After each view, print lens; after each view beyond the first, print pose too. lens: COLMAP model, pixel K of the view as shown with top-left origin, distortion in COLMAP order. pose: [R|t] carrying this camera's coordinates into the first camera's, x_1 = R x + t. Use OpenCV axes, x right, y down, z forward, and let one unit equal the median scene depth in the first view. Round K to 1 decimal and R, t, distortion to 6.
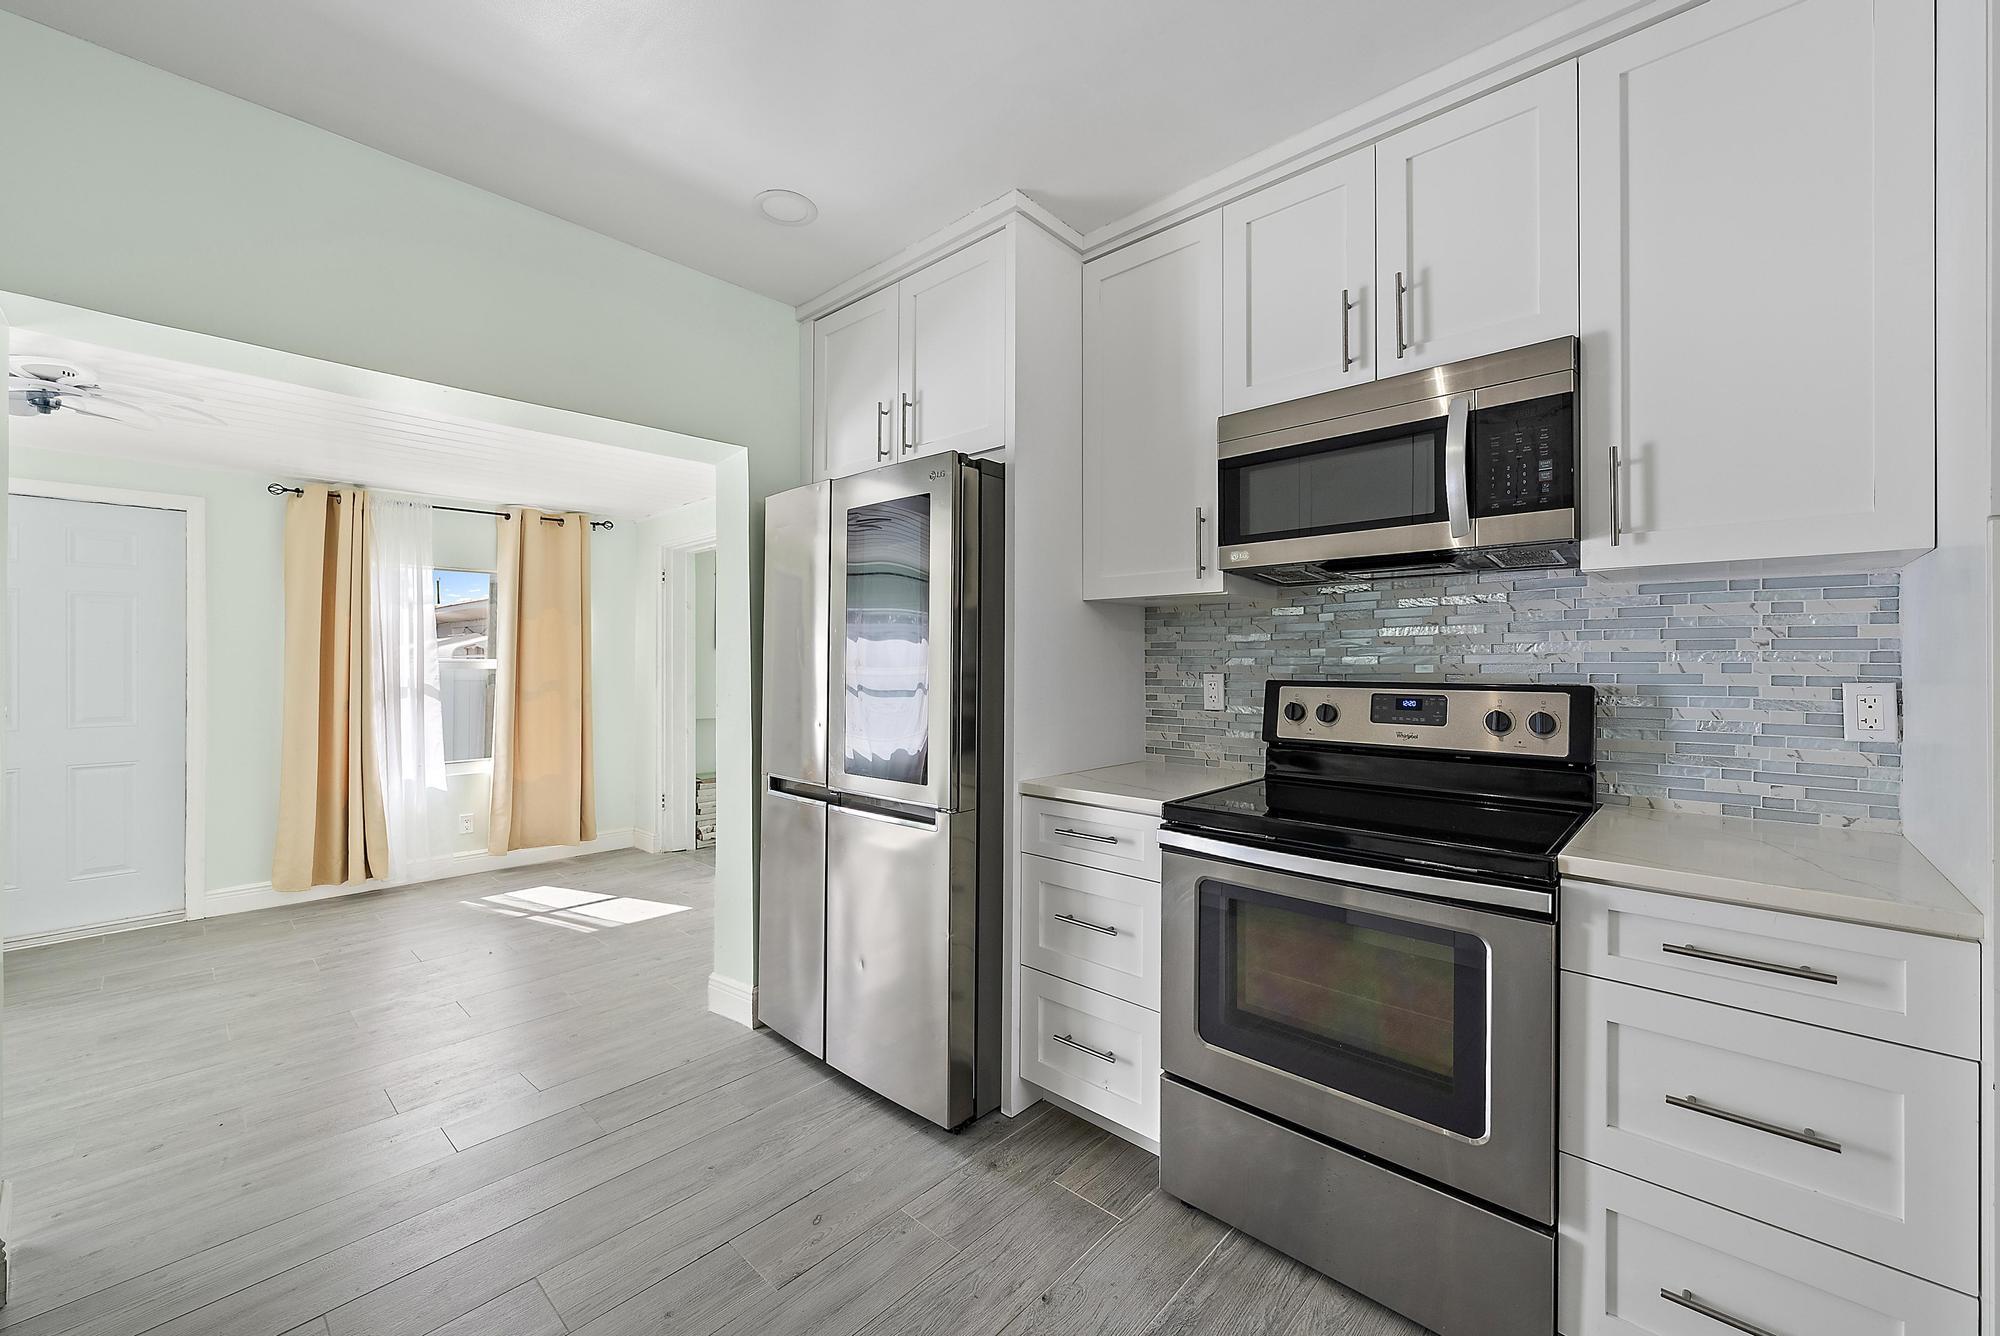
lens RADIAL K [[776.0, 0, 1000.0], [0, 776.0, 668.0], [0, 0, 1]] dist [0.000464, 0.000118]
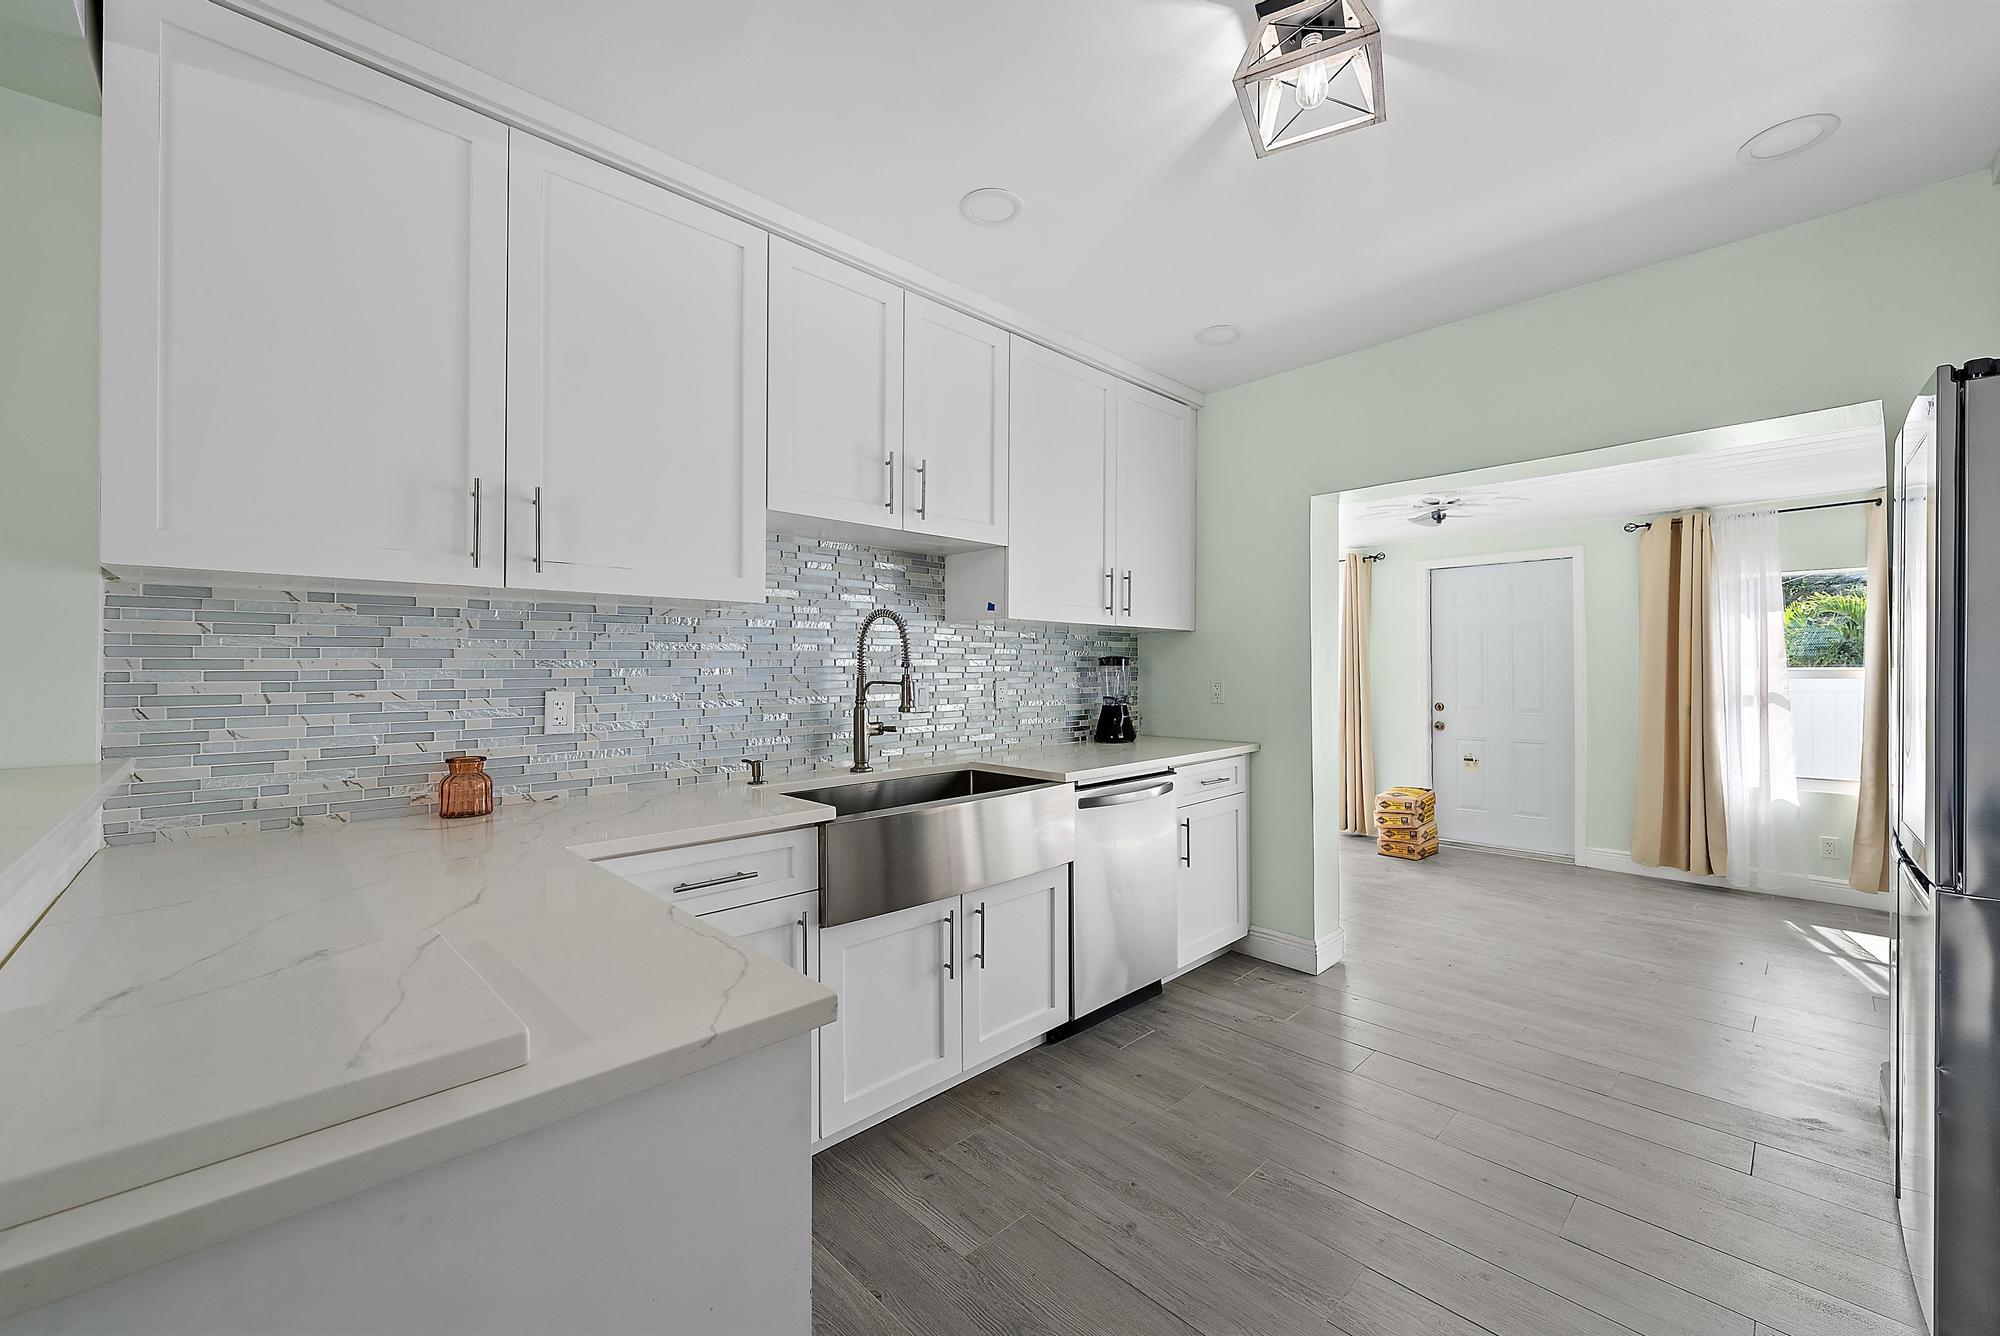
lens RADIAL K [[784.4, 0, 1020.9], [0, 784.4, 668.3], [0, 0, 1]] dist [-0.000068, -0.000009]
pose [[-0.041164, -0.004124, -0.999144, 0.318787], [-0.007773, 0.999963, -0.003808, 0.000933], [0.999122, 0.007609, -0.041195, 0.101115]]
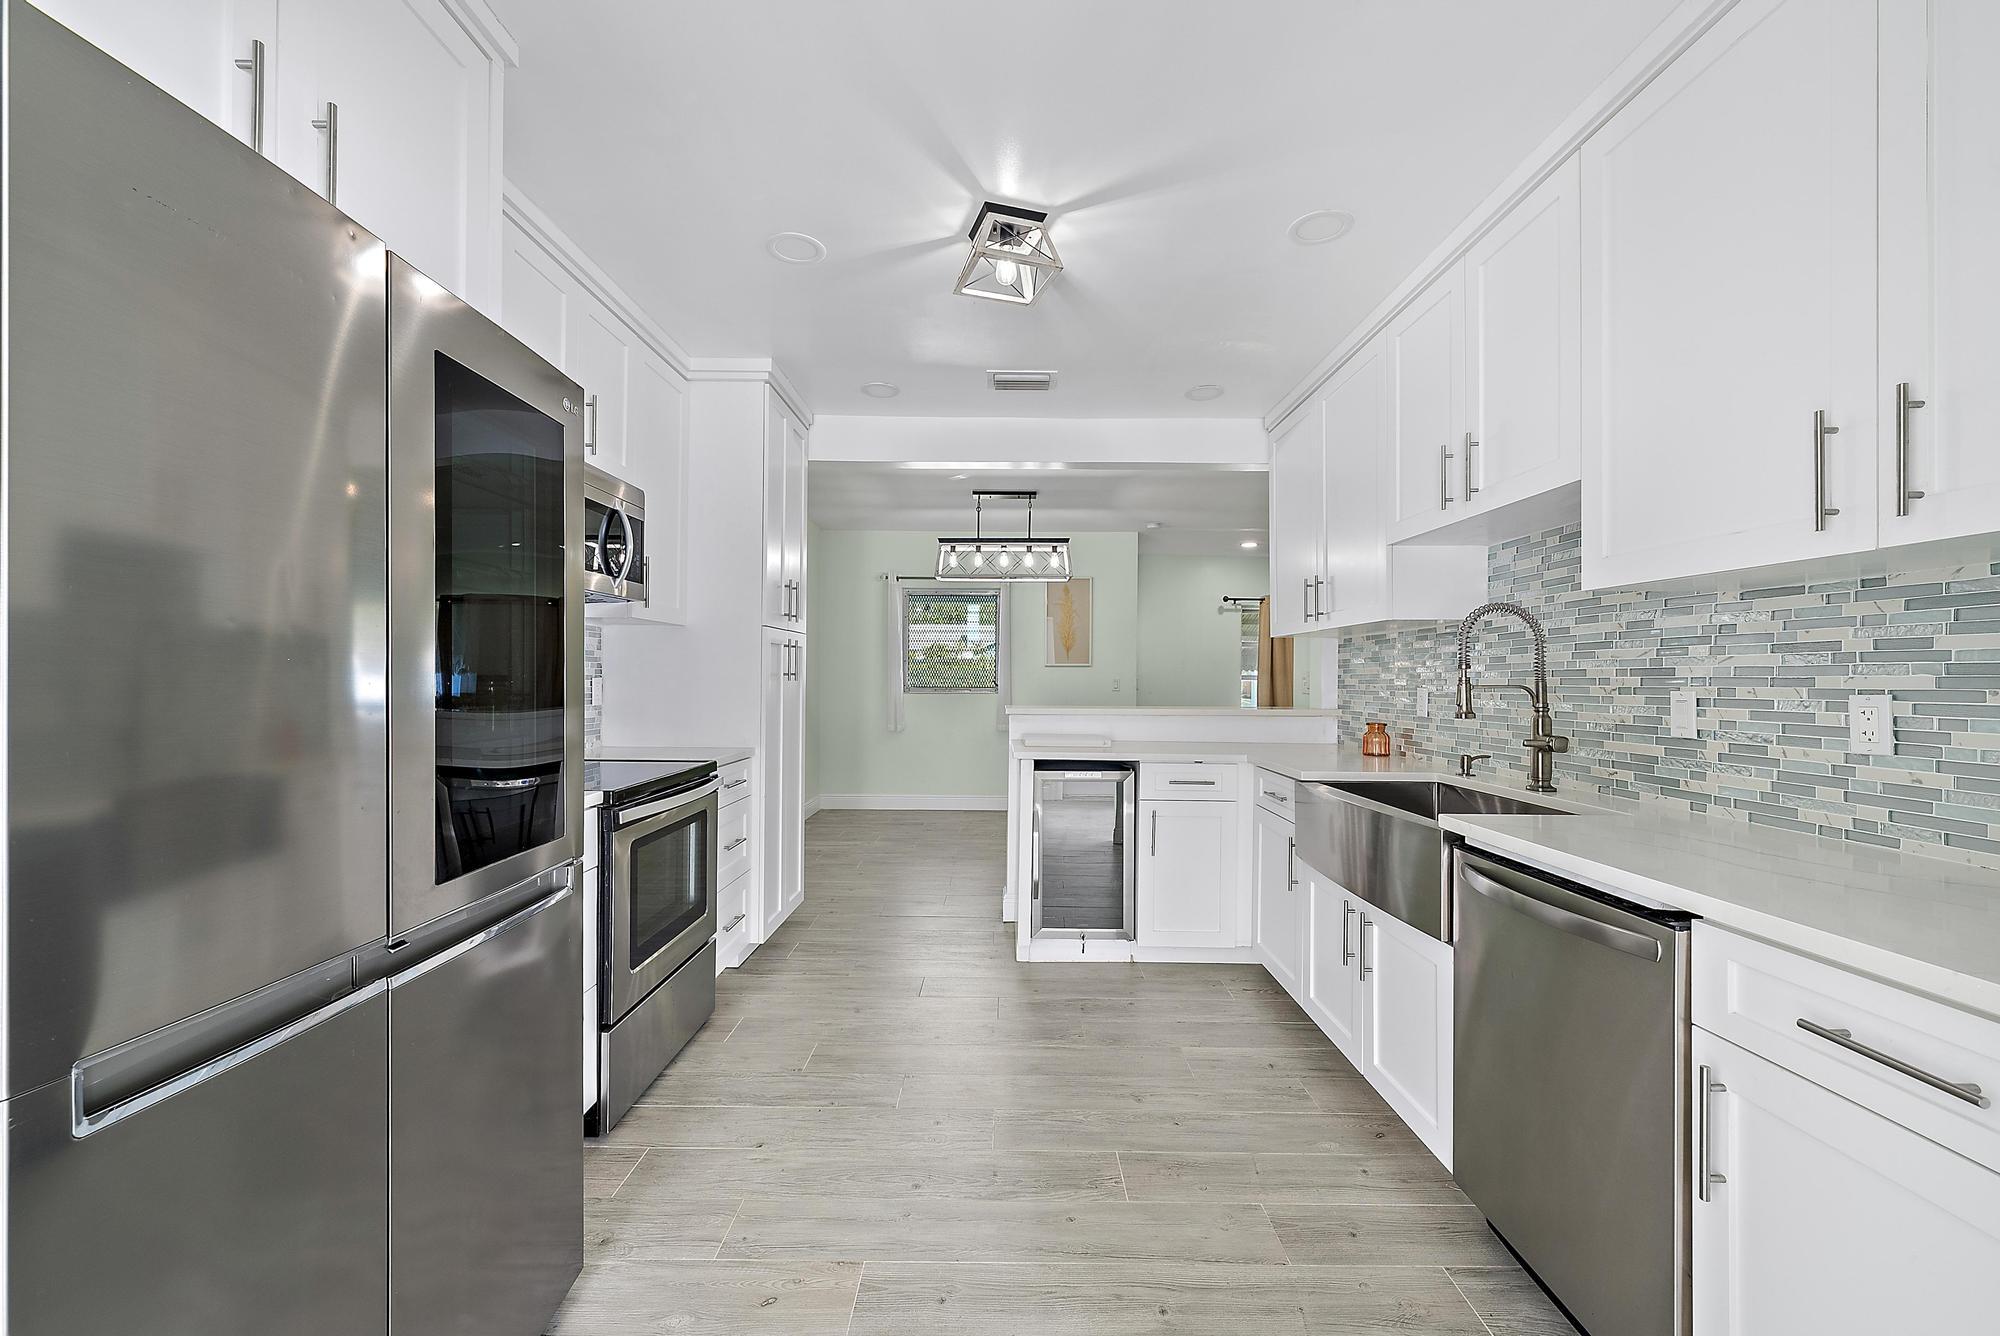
lens RADIAL K [[791.0, 0, 1001.3], [0, 791.0, 674.5], [0, 0, 1]] dist [-0.000536, -0.000045]
pose [[-0.681045, -0.007837, 0.732200, -0.444313], [-0.000120, 0.999944, 0.010592, -0.004018], [-0.732242, 0.007126, -0.681007, 0.589687]]
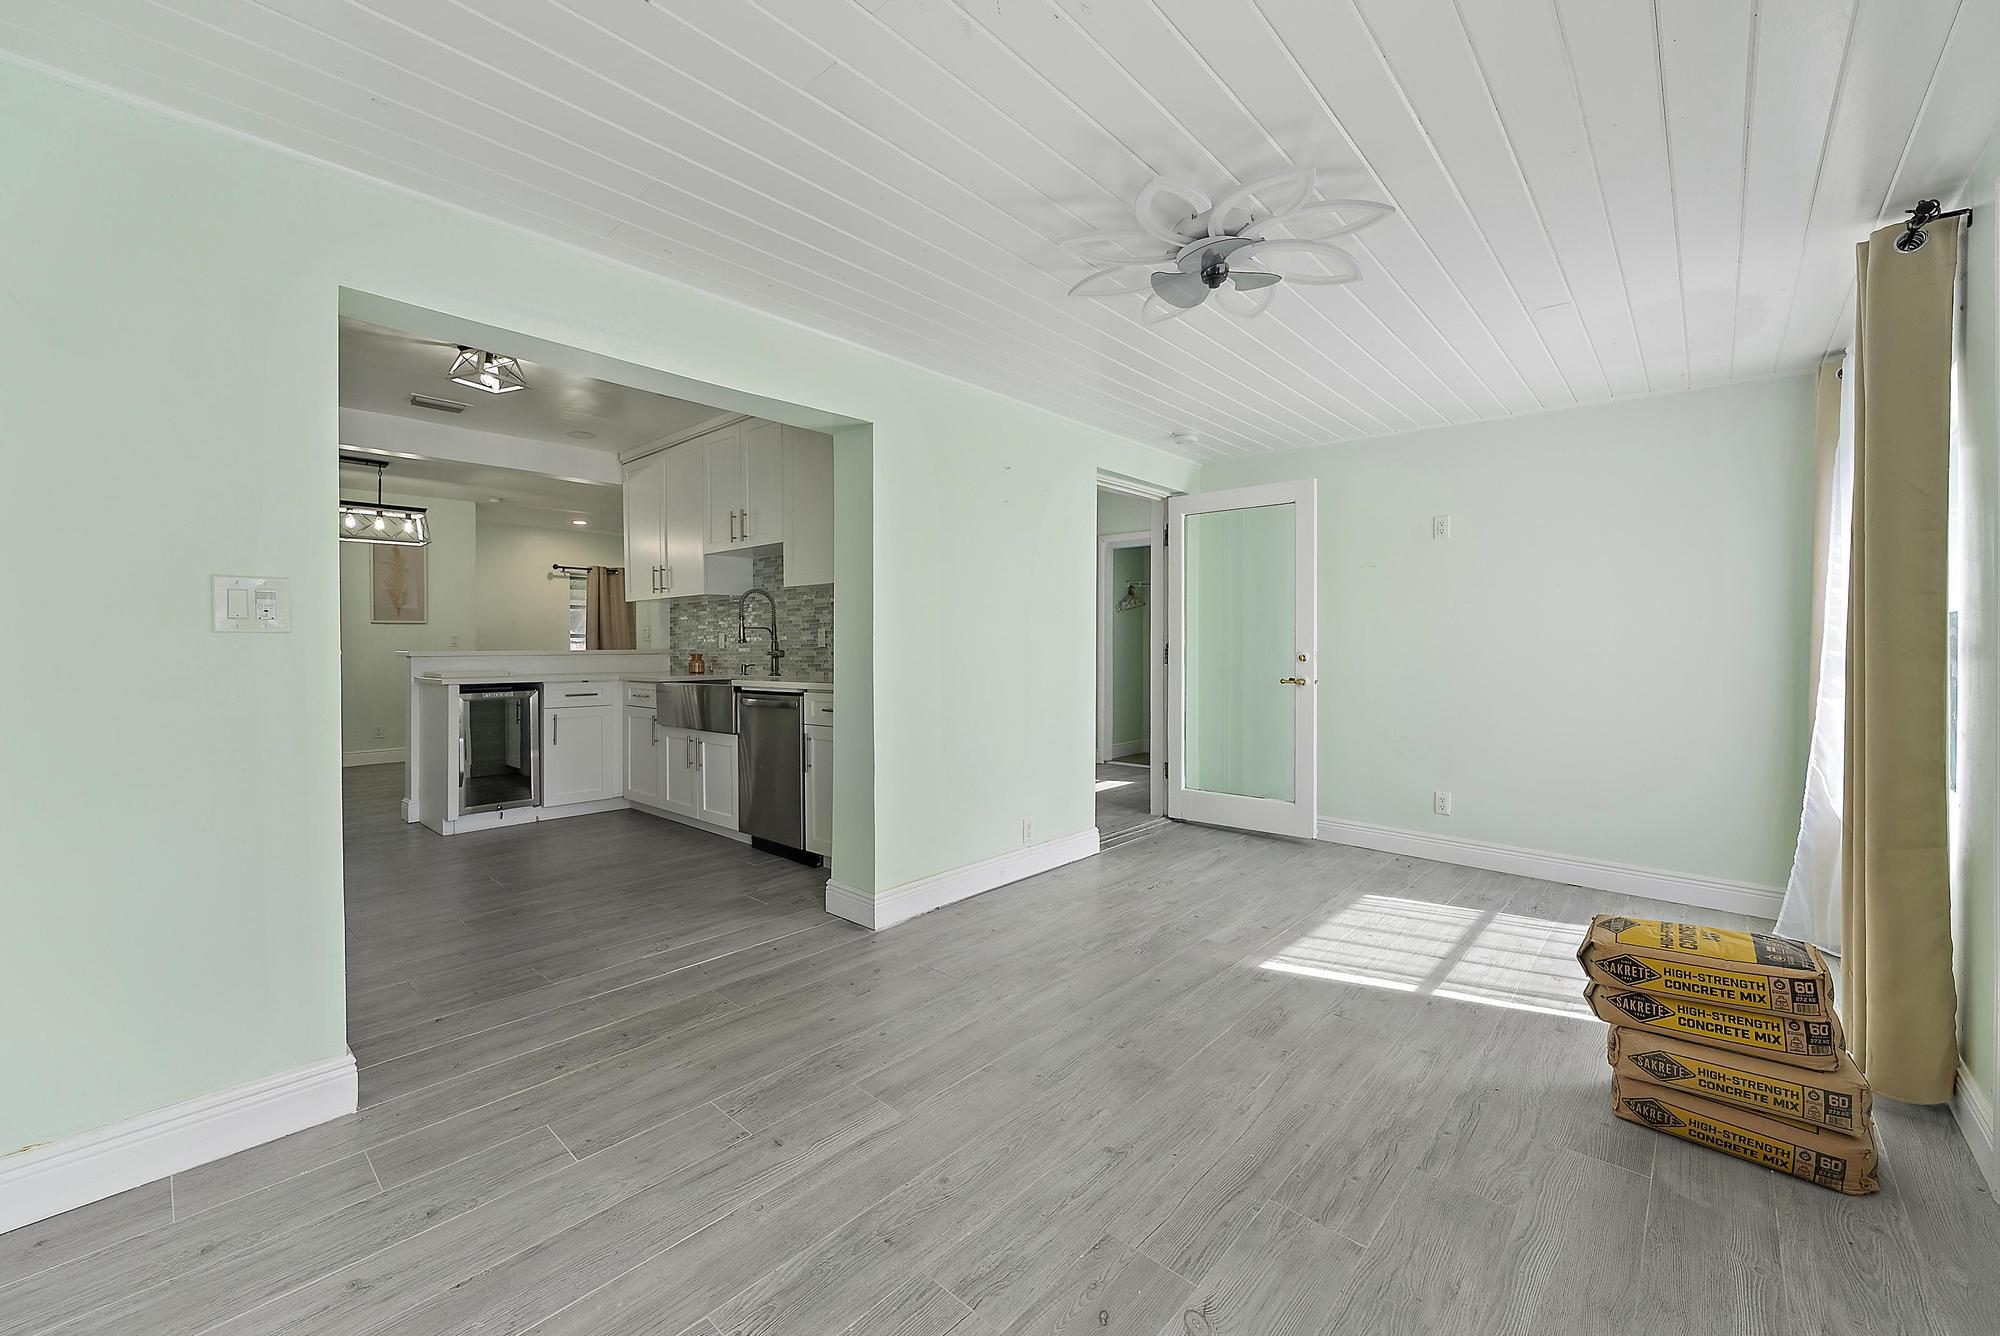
lens RADIAL K [[791.0, 0, 1005.9], [0, 791.0, 645.1], [0, 0, 1]] dist [-0.000424, -0.000050]
pose [[-0.999767, -0.000251, -0.021571, -0.625730], [-0.000598, 0.999870, 0.016093, 0.016434], [0.021564, 0.016103, -0.999638, 1.156087]]
